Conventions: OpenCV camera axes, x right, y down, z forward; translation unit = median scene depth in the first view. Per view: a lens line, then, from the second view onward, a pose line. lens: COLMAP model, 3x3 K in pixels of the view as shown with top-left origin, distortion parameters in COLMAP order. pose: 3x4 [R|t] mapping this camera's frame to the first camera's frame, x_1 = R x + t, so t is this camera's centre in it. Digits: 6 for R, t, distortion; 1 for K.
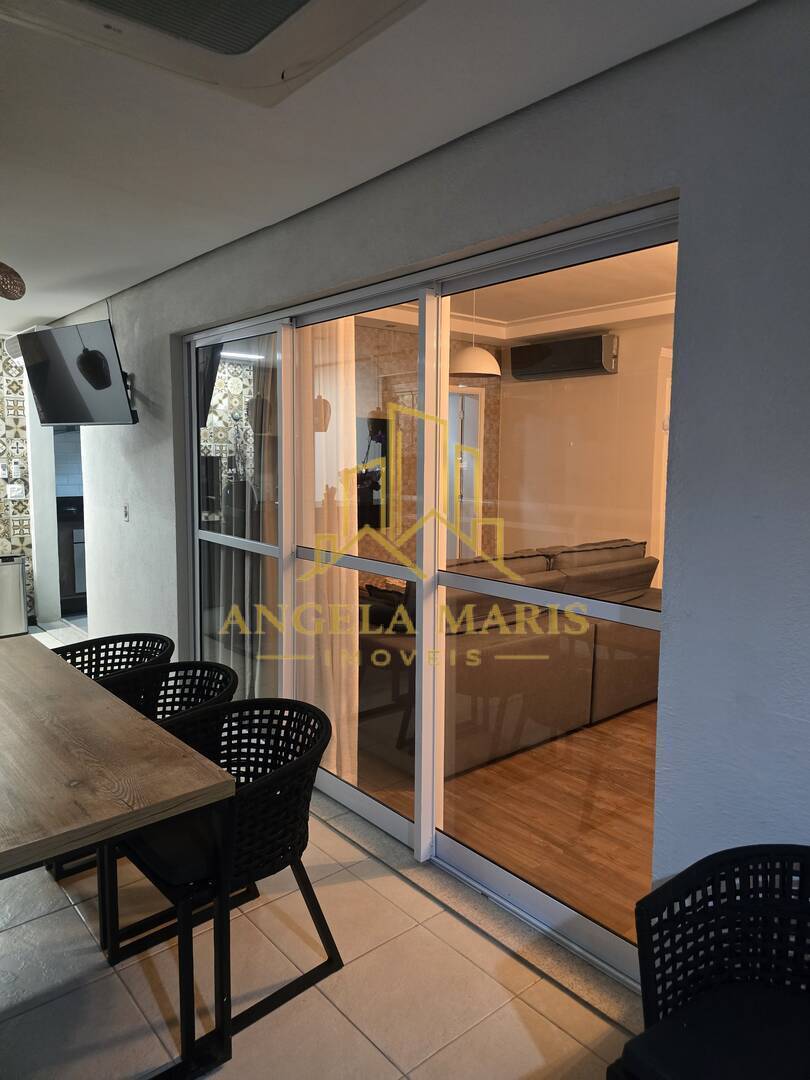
lens RADIAL K [[727.6, 0, 406.9], [0, 727.6, 539.0], [0, 0, 1]] dist [0.049882, -0.043888]
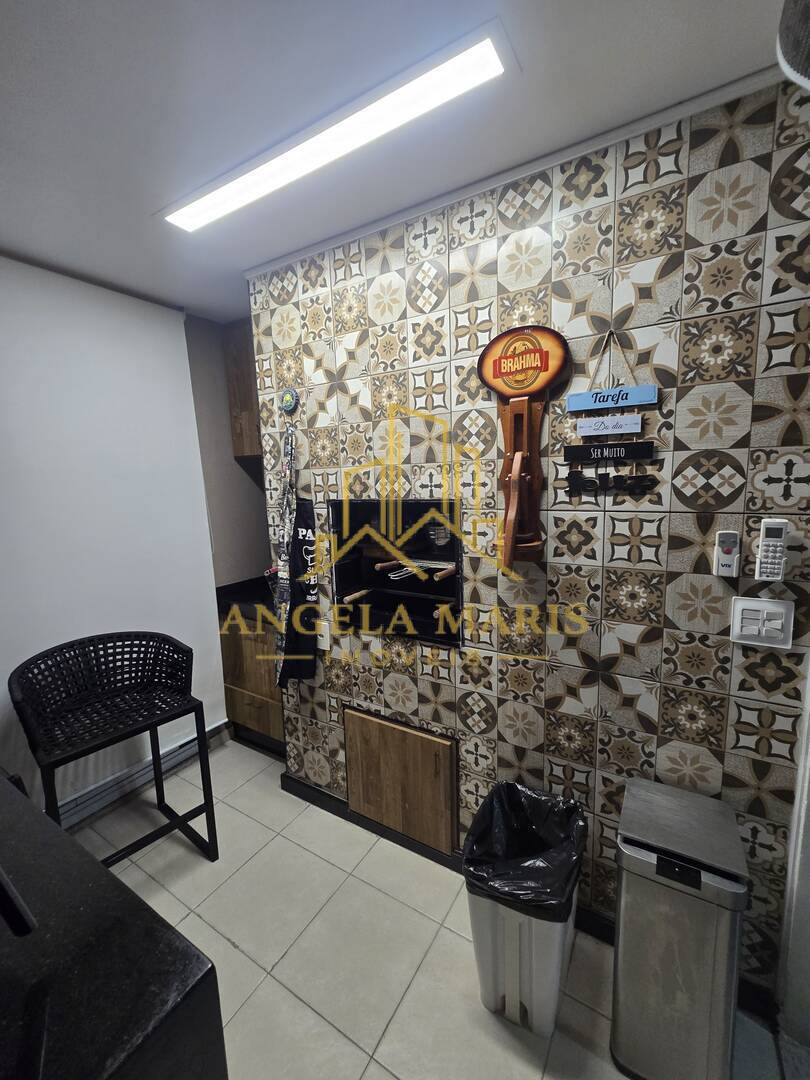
lens RADIAL K [[439.0, 0, 407.8], [0, 439.0, 541.3], [0, 0, 1]] dist [-0.007244, 0.001314]
pose [[0.314504, 0.100216, -0.943951, -0.409319], [-0.095969, 0.992673, 0.073413, -0.097431], [0.944393, 0.067501, 0.321817, 0.799814]]
